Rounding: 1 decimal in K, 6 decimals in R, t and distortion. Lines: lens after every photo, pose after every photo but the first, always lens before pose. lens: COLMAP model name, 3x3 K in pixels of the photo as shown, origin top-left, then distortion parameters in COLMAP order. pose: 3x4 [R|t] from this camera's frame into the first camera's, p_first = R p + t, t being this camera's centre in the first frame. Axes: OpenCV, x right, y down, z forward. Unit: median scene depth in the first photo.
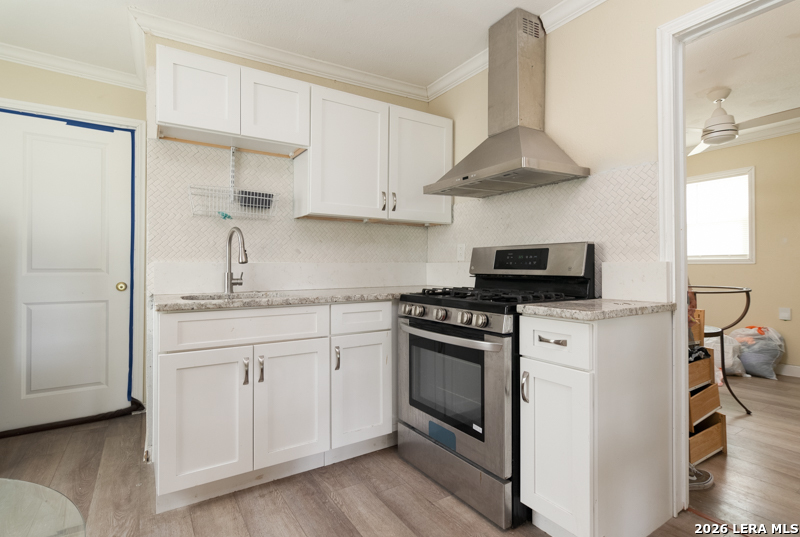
lens RADIAL K [[395.9, 0, 400.0], [0, 395.9, 268.5], [0, 0, 1]] dist [0.000126, 0.000039]
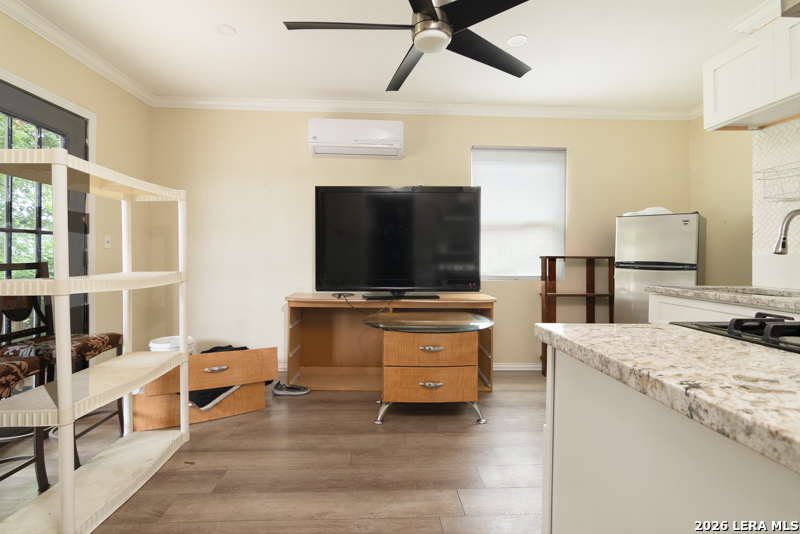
lens RADIAL K [[387.4, 0, 400.0], [0, 387.4, 267.0], [0, 0, 1]] dist [0.001867, 0.000371]
pose [[-0.502199, 0.016003, -0.864604, 0.749137], [-0.014875, 0.999521, 0.027141, 0.004451], [0.864624, 0.026491, -0.501720, 0.771320]]
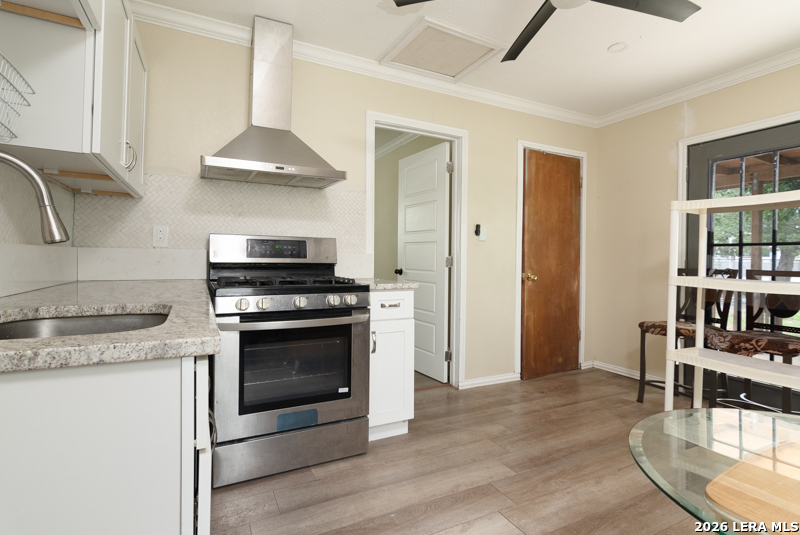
lens RADIAL K [[387.4, 0, 400.0], [0, 387.4, 267.5], [0, 0, 1]] dist [0.001867, 0.000371]
pose [[0.104945, -0.021473, 0.994246, -0.839877], [-0.005636, 0.999738, 0.022186, 0.002995], [-0.994462, -0.007932, 0.104797, 0.624236]]
